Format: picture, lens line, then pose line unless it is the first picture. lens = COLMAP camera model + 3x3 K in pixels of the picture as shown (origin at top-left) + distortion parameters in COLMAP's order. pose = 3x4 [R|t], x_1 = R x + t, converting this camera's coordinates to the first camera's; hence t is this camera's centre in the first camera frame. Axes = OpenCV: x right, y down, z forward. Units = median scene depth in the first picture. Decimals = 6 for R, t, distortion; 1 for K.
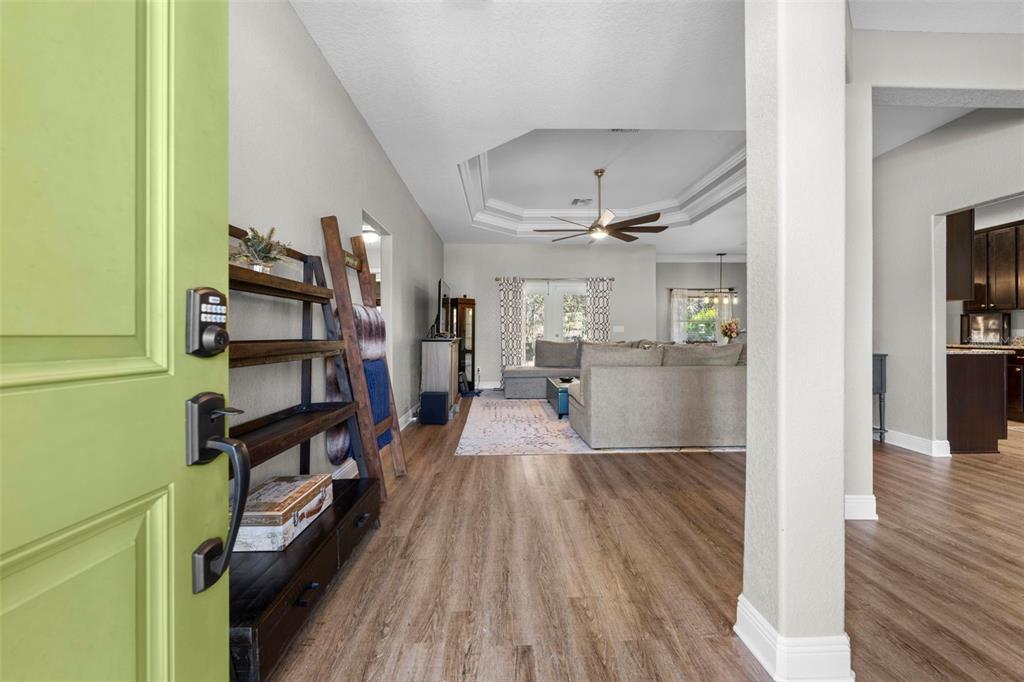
lens RADIAL K [[410.2, 0, 507.3], [0, 410.2, 335.6], [0, 0, 1]] dist [-0.004091, 0.001154]
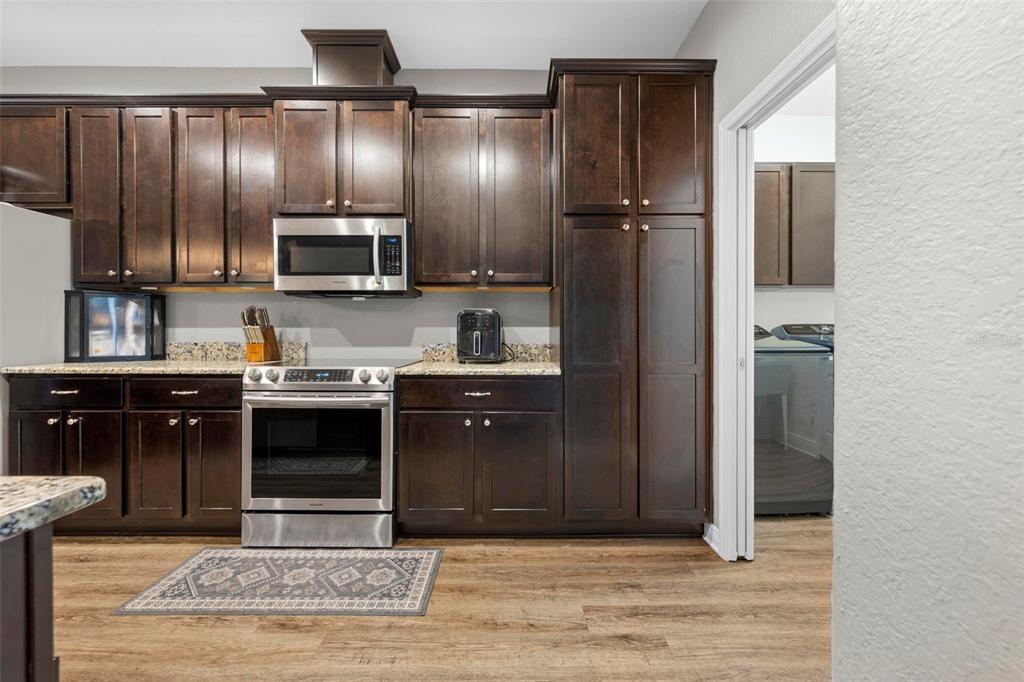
lens RADIAL K [[410.2, 0, 512.4], [0, 410.2, 337.1], [0, 0, 1]] dist [-0.004091, 0.001154]
pose [[0.010390, -0.005363, 0.999932, 0.747057], [-0.000564, 0.999985, 0.005369, -0.006782], [-0.999946, -0.000620, 0.010387, 0.580258]]
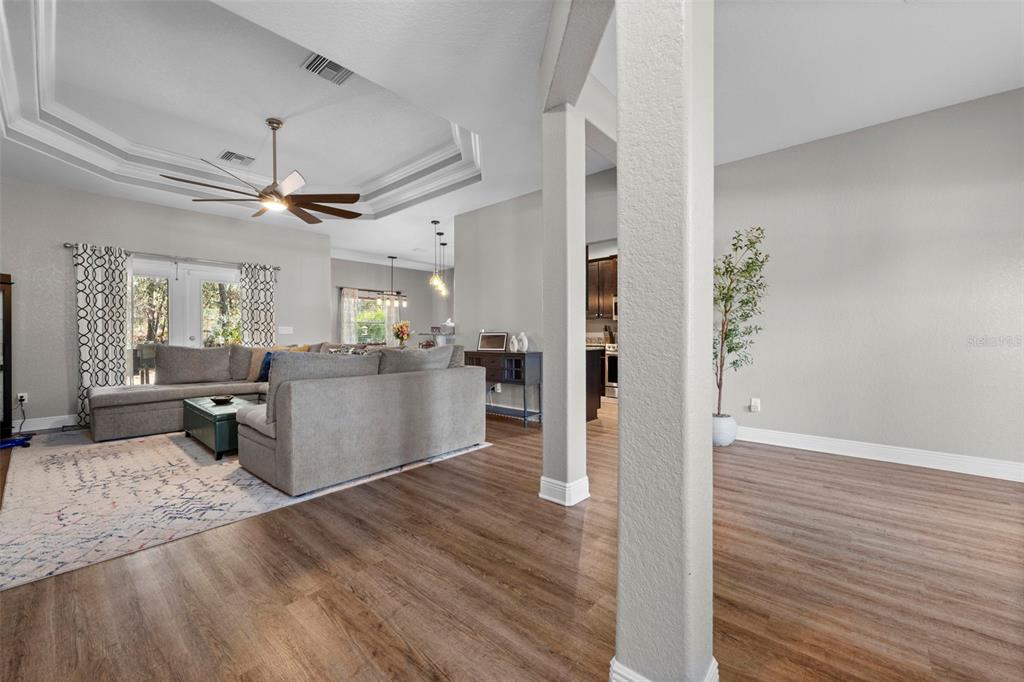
lens RADIAL K [[410.2, 0, 511.4], [0, 410.2, 339.6], [0, 0, 1]] dist [-0.004091, 0.001154]
pose [[0.677903, -0.007424, 0.735114, -0.039676], [0.004949, 0.999972, 0.005535, 0.000707], [-0.735135, -0.000114, 0.677921, 0.169165]]
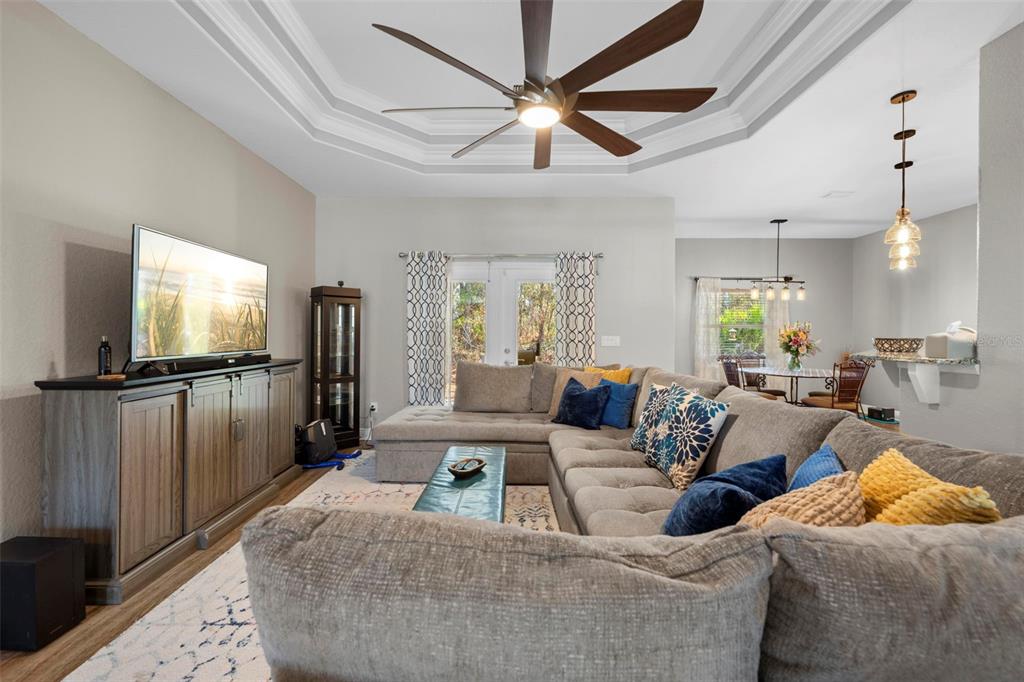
lens RADIAL K [[410.2, 0, 512.7], [0, 410.2, 337.5], [0, 0, 1]] dist [-0.004091, 0.001154]
pose [[0.999878, 0.004665, -0.014938, 0.212073], [-0.004621, 0.999985, 0.002957, -0.033768], [0.014952, -0.002888, 0.999884, 0.624090]]
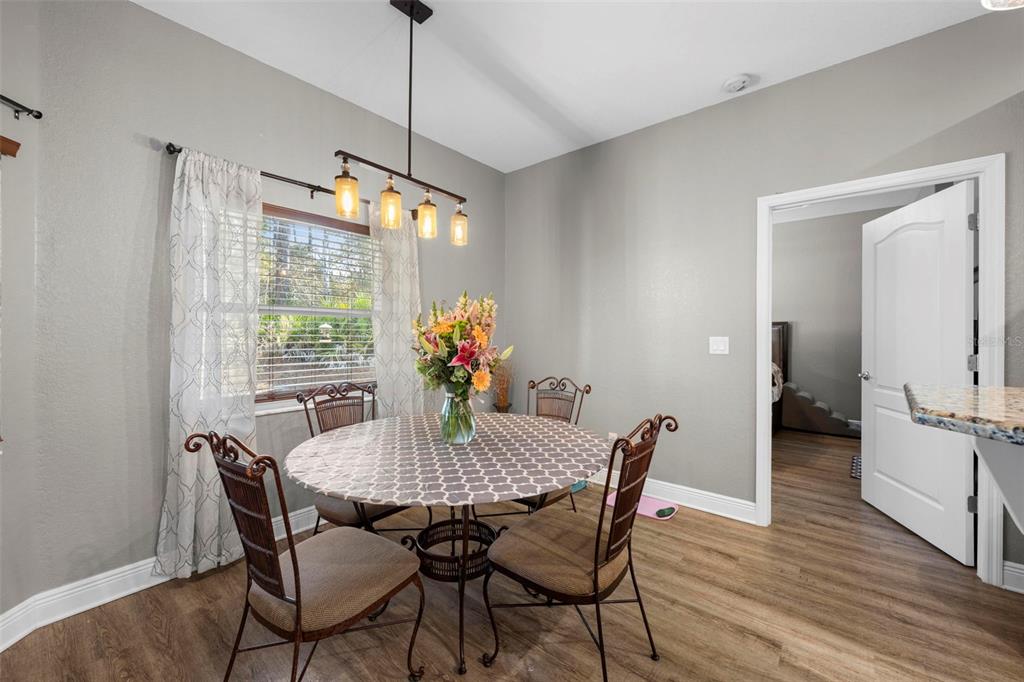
lens RADIAL K [[410.2, 0, 502.3], [0, 410.2, 344.4], [0, 0, 1]] dist [-0.004091, 0.001154]
pose [[0.653997, -0.003789, 0.756488, 0.664683], [-0.000469, 0.999985, 0.005414, -0.033686], [-0.756497, -0.003896, 0.653985, 1.402736]]
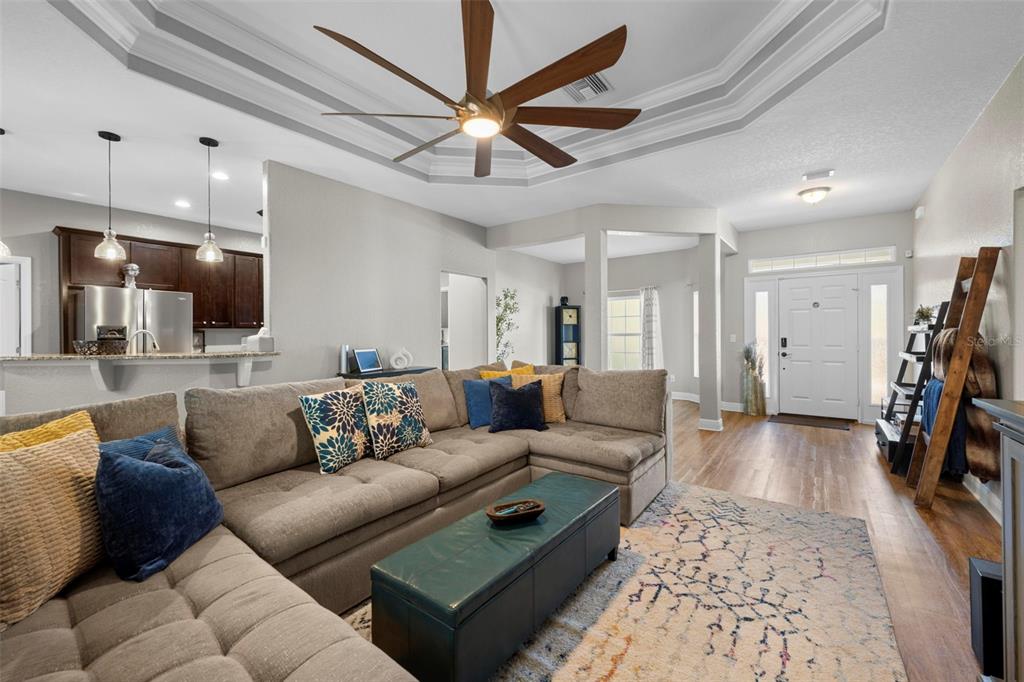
lens RADIAL K [[410.2, 0, 508.8], [0, 410.2, 335.4], [0, 0, 1]] dist [-0.004091, 0.001154]
pose [[-0.786428, 0.005972, 0.617653, -0.055878], [0.009838, 0.999948, 0.002859, -0.038678], [-0.617603, 0.008325, -0.786446, 1.375092]]
